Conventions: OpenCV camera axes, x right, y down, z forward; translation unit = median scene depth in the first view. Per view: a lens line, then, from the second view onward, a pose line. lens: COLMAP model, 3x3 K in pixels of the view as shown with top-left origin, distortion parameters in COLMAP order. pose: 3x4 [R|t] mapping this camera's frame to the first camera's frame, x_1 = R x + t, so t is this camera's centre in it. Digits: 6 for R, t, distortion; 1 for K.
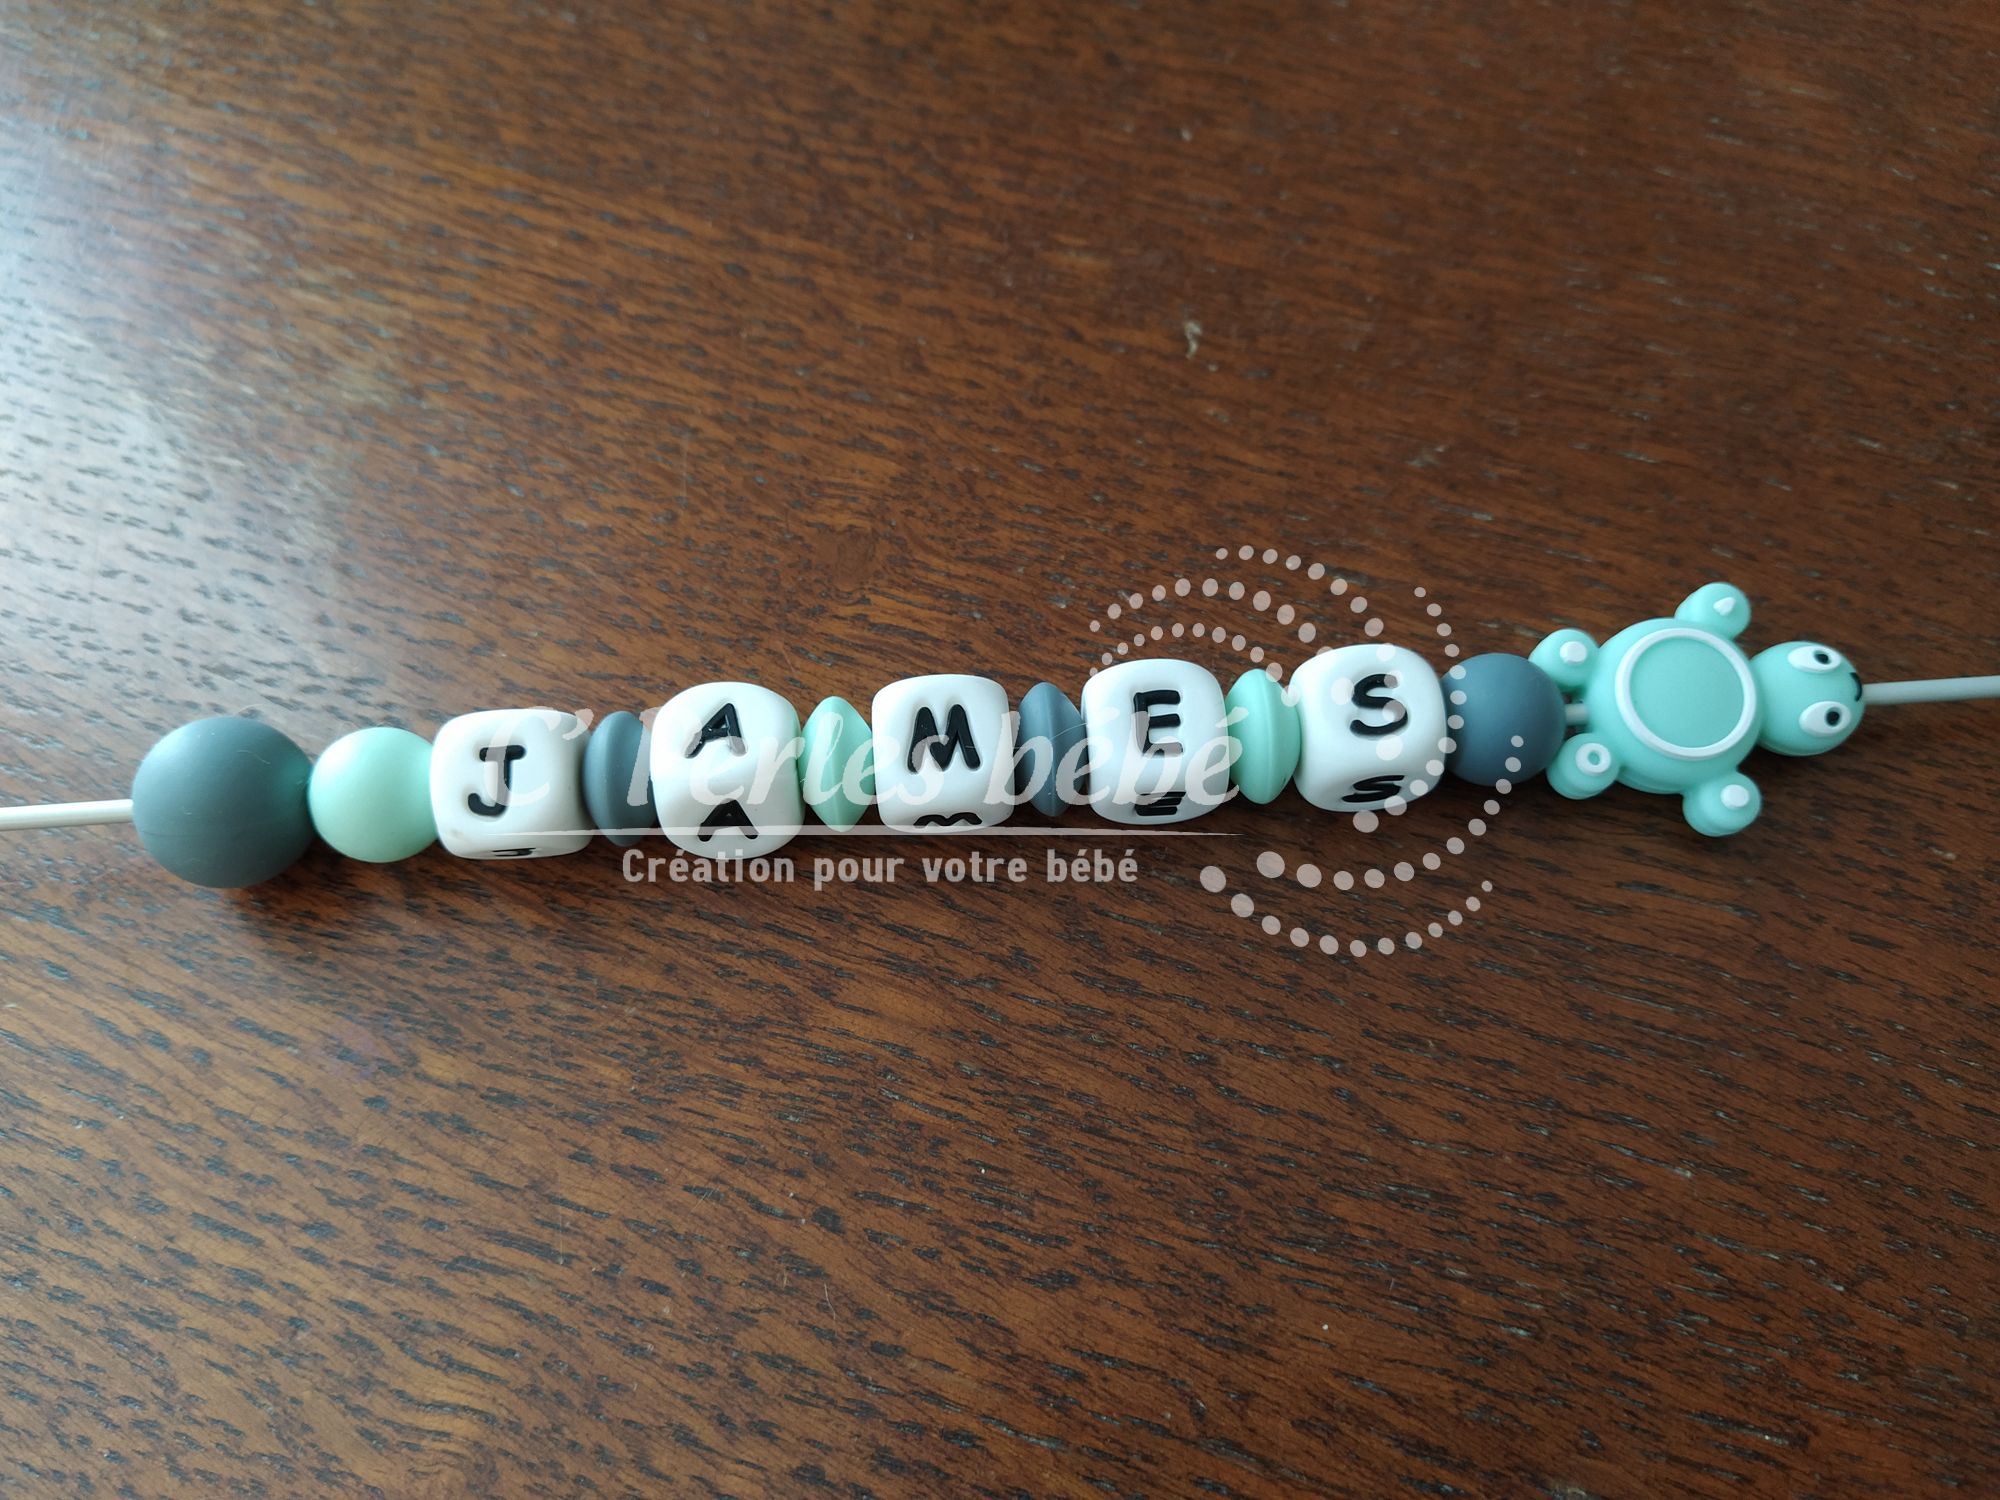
lens RADIAL K [[1585.3, 0, 994.8], [0, 1585.3, 760.4], [0, 0, 1]] dist [0.059036, -0.148435]
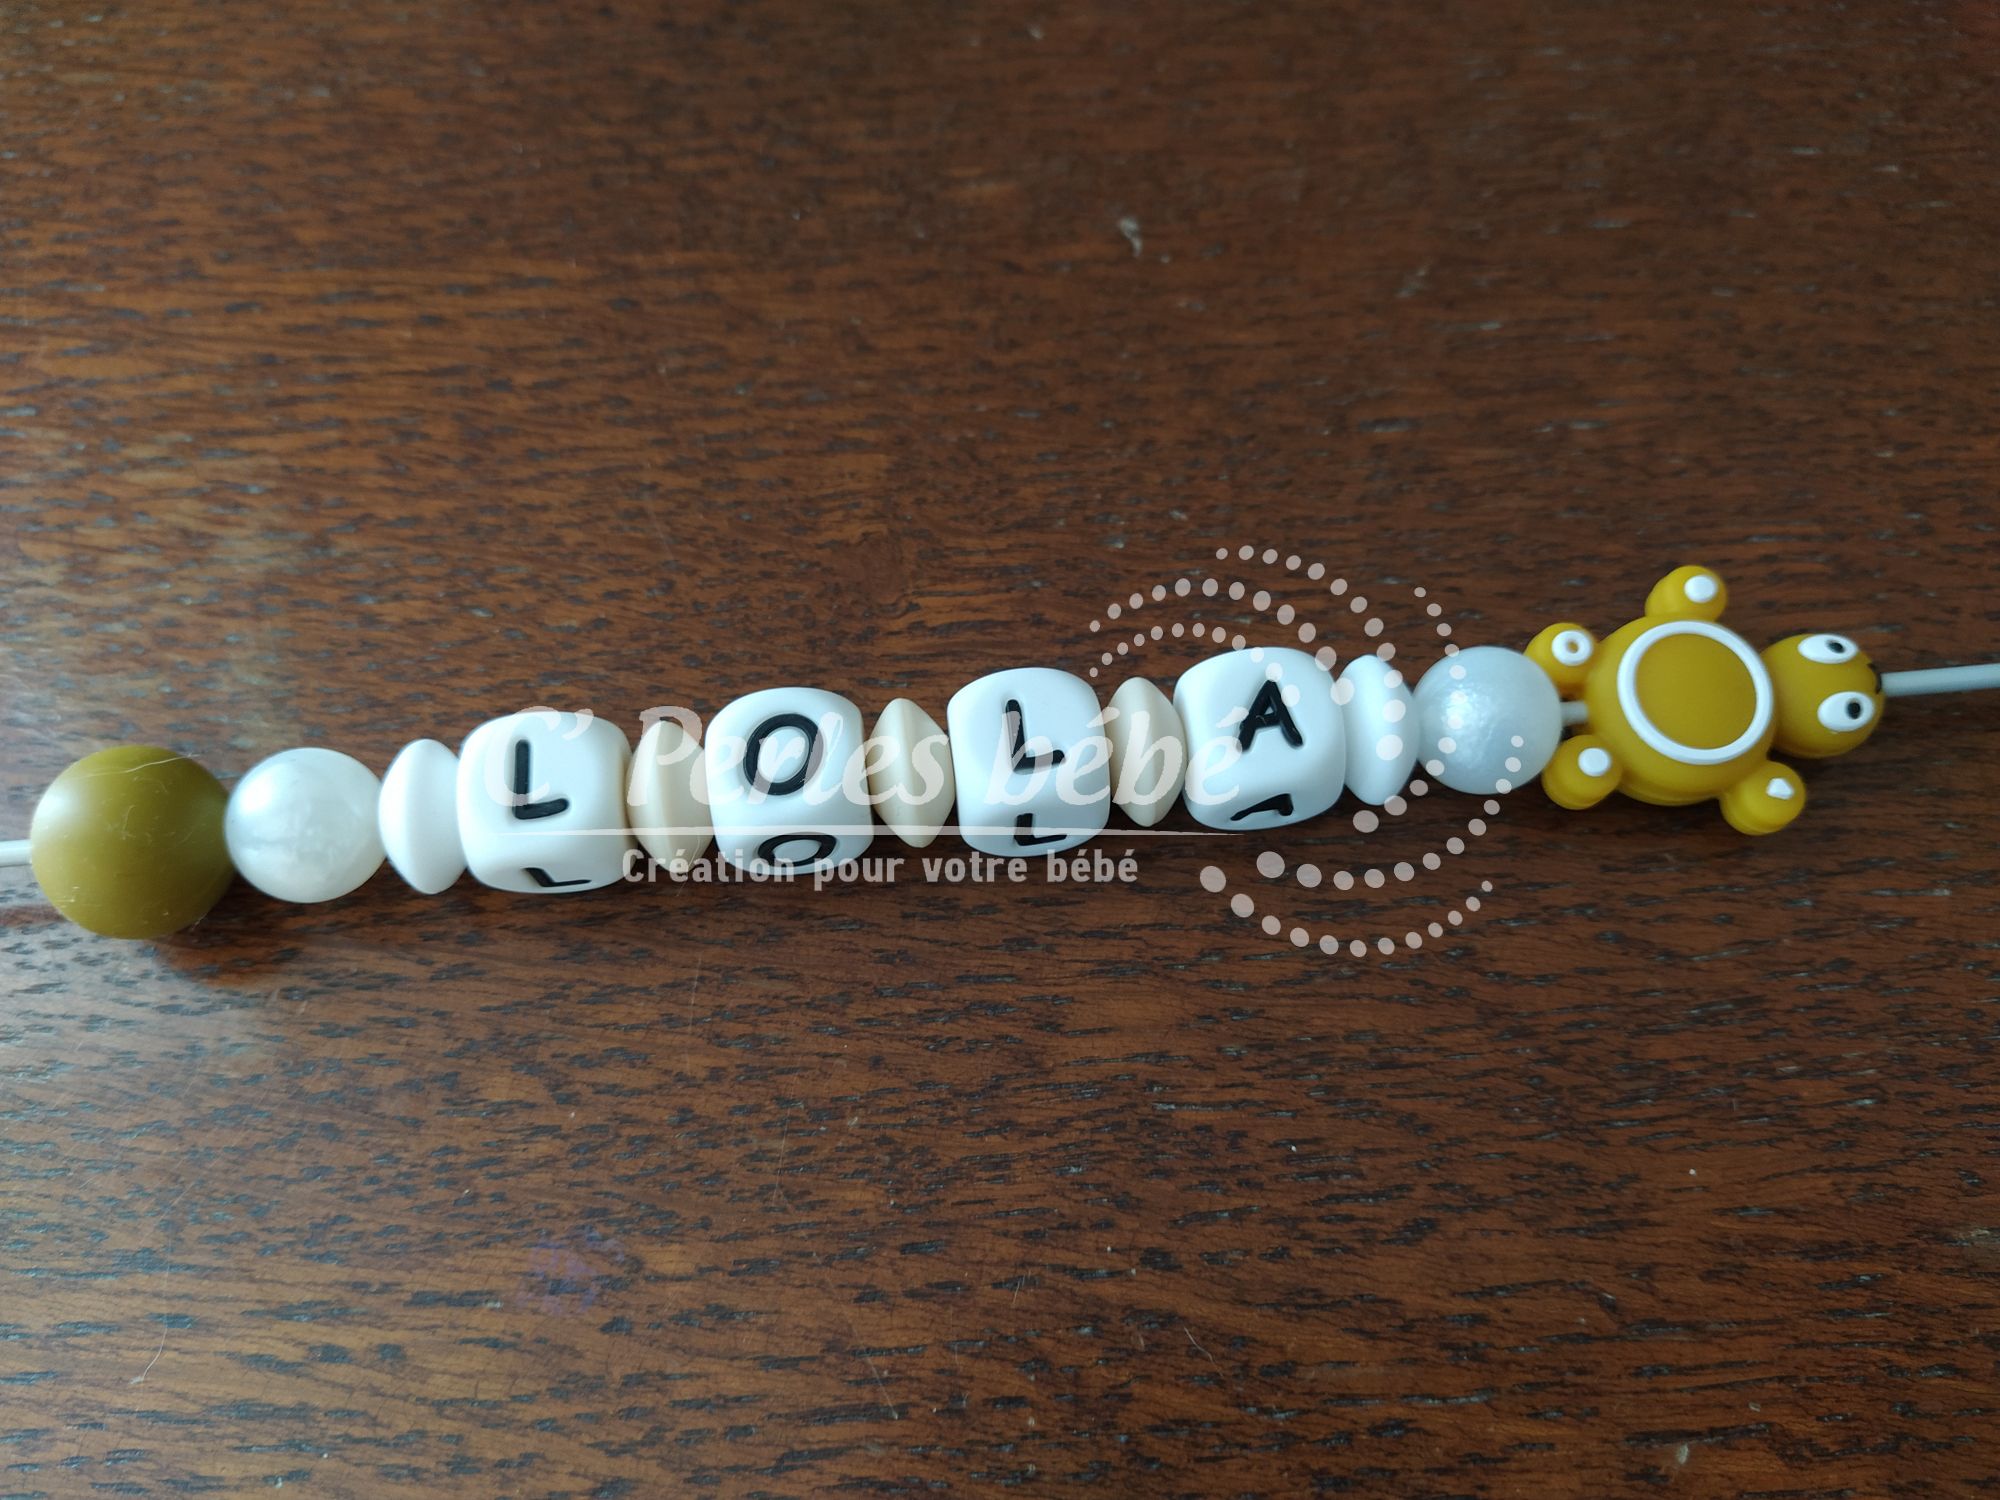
lens RADIAL K [[1585.3, 0, 1002.9], [0, 1585.3, 775.9], [0, 0, 1]] dist [0.059036, -0.148435]
pose [[0.935431, -0.321830, 0.146269, -0.216203], [0.319956, 0.946717, 0.036821, -0.029431], [-0.150326, 0.012356, 0.988559, 0.113770]]
